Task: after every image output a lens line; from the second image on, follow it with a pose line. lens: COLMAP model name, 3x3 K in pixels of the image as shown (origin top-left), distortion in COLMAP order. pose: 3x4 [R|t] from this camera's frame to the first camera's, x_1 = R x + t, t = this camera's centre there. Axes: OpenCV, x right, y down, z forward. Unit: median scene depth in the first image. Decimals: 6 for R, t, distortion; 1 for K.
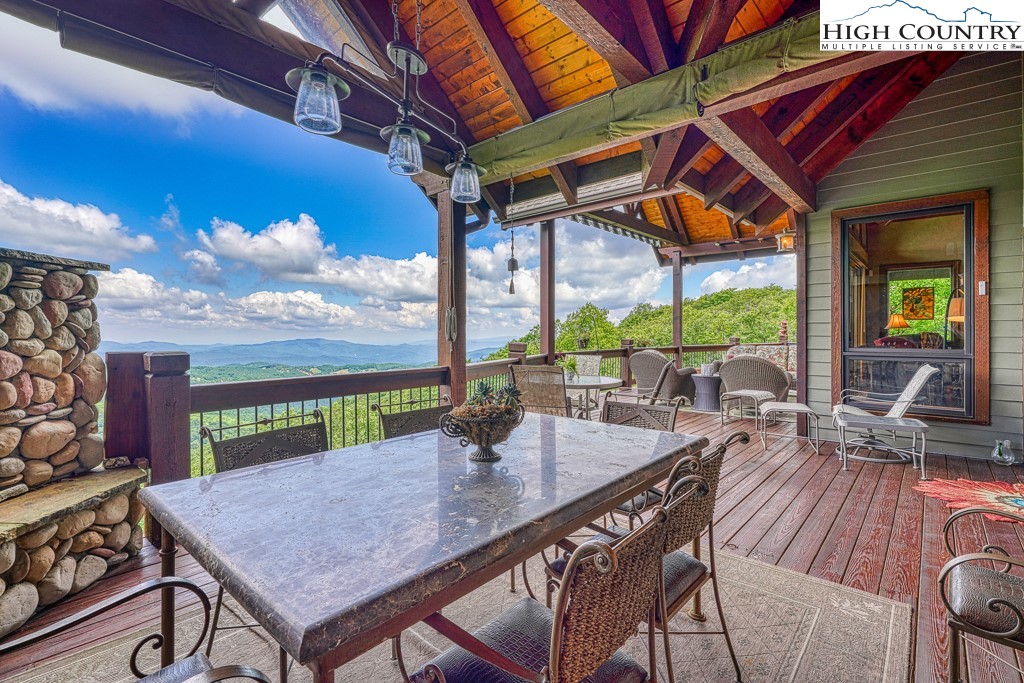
lens RADIAL K [[460.8, 0, 512.9], [0, 460.8, 334.8], [0, 0, 1]] dist [-0.001503, -0.001533]
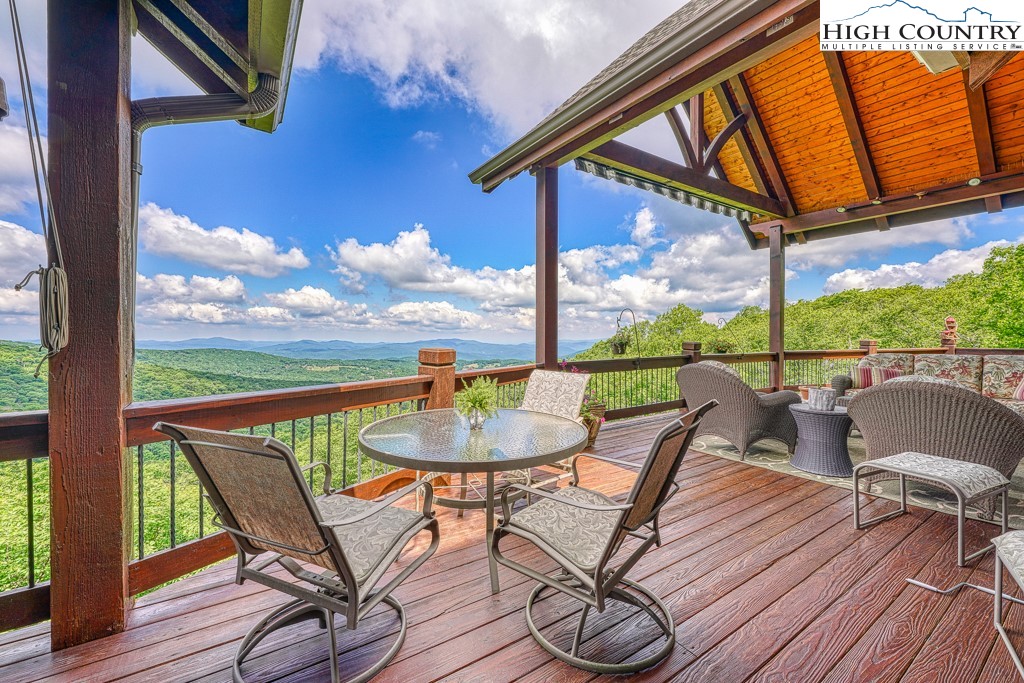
lens RADIAL K [[396.5, 0, 509.9], [0, 396.5, 335.1], [0, 0, 1]] dist [0.016073, 0.000084]
pose [[0.963886, 0.002804, -0.266301, 0.107203], [-0.003424, 0.999992, -0.001864, -0.000116], [0.266294, 0.002708, 0.963888, 0.246358]]
